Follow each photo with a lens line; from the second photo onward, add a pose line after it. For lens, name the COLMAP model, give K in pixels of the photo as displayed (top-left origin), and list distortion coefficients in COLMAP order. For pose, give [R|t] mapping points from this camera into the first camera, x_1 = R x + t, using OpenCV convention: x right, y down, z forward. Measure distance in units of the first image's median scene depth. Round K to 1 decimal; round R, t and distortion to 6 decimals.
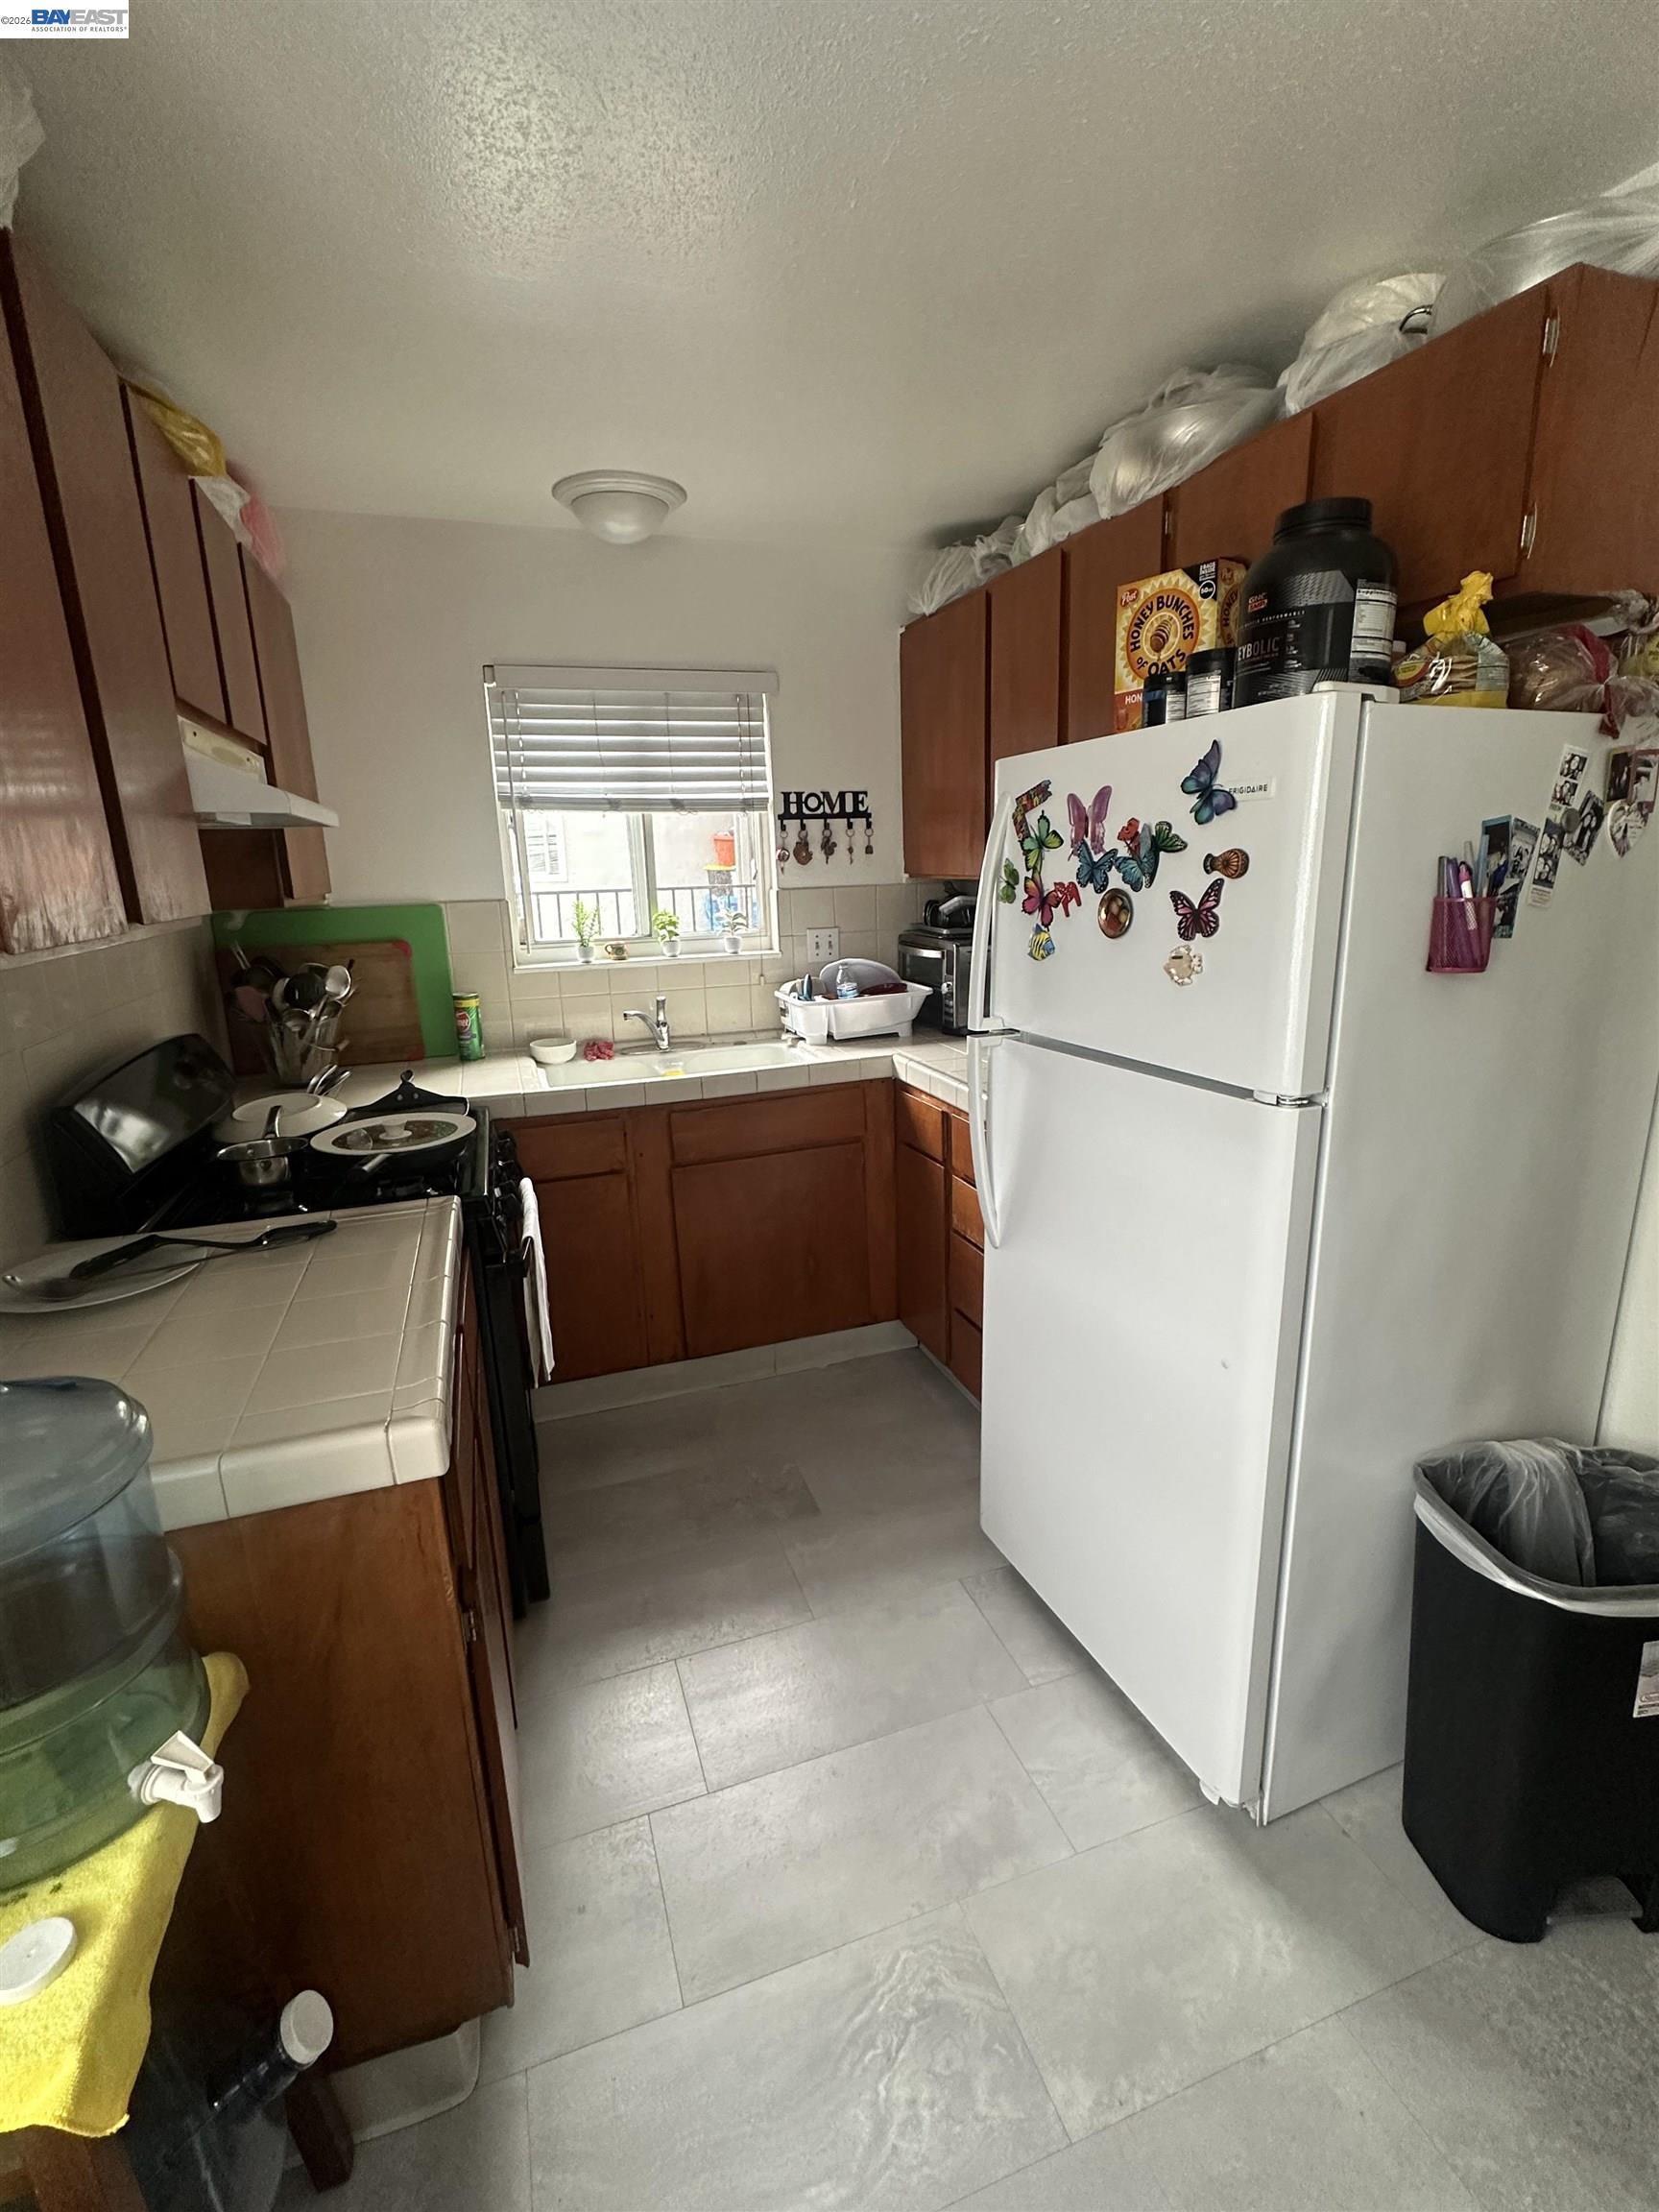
lens RADIAL K [[984.5, 0, 829.5], [0, 984.5, 1106.0], [0, 0, 1]] dist [-0.011231, -0.000150]
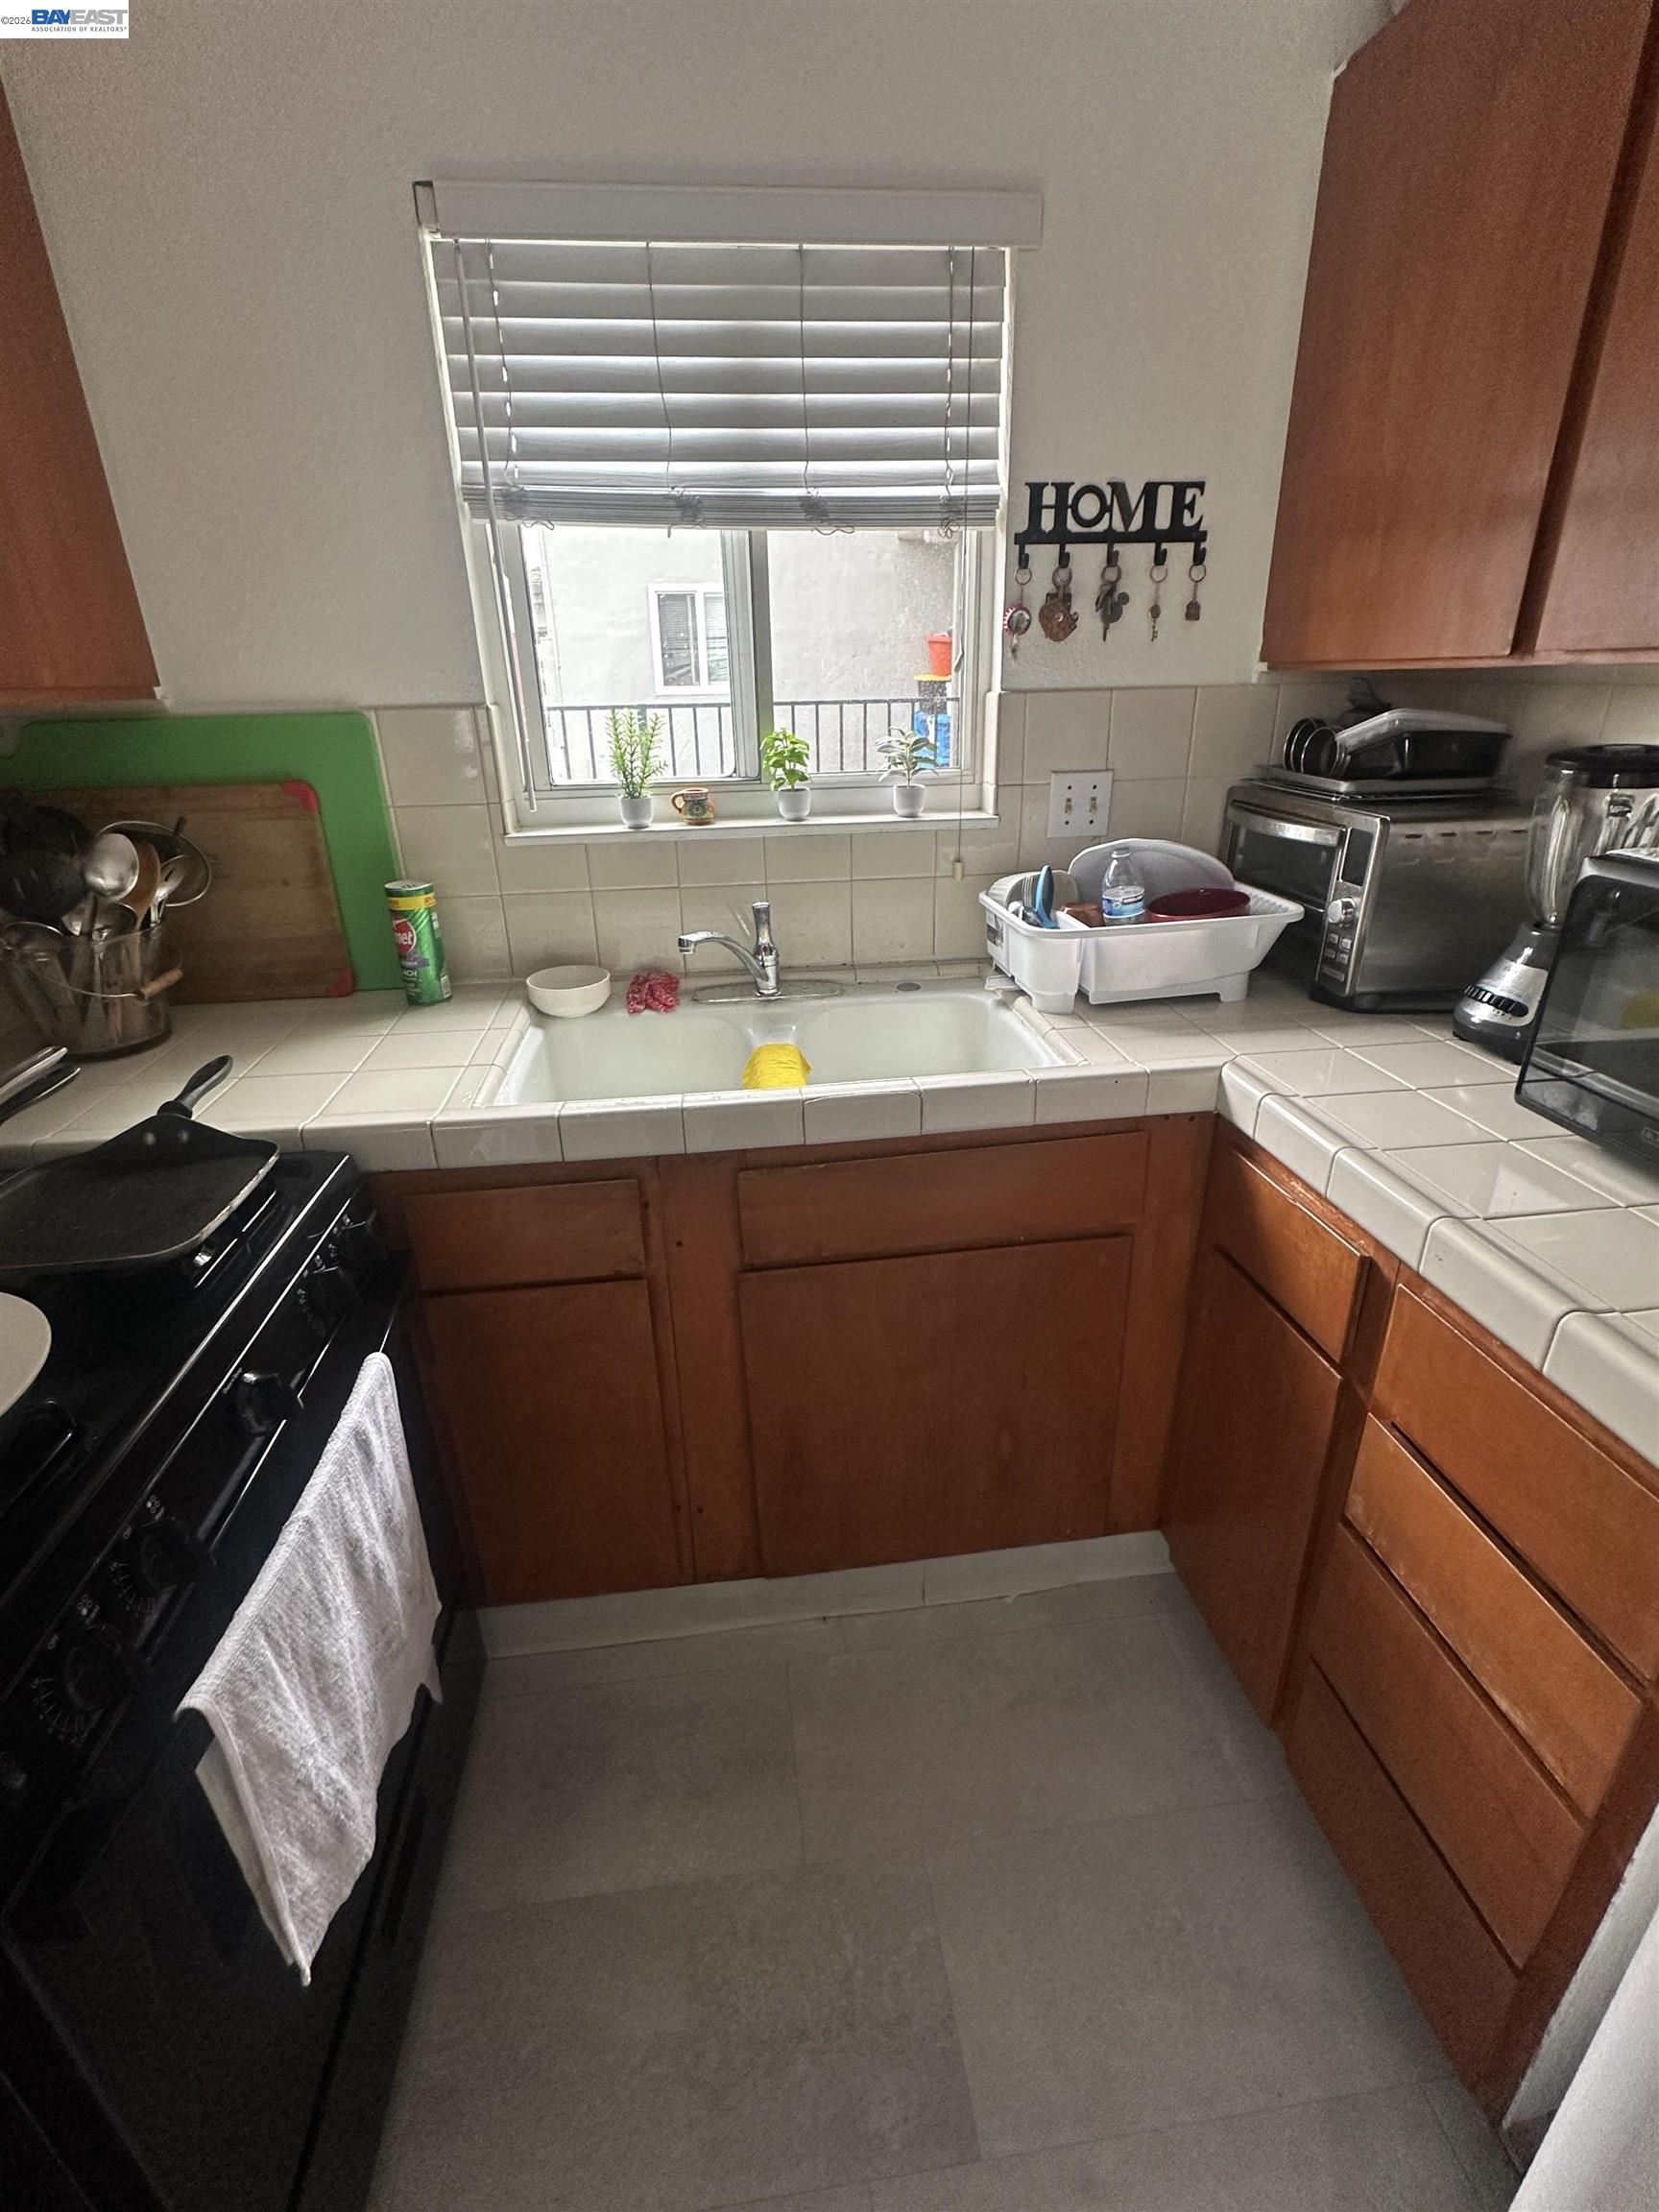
lens RADIAL K [[984.5, 0, 829.5], [0, 984.5, 1106.0], [0, 0, 1]] dist [-0.011231, -0.000150]
pose [[0.977262, 0.089834, -0.192063, -0.023307], [-0.056595, 0.983465, 0.172028, -0.092590], [0.204341, -0.157247, 0.966187, 0.463223]]
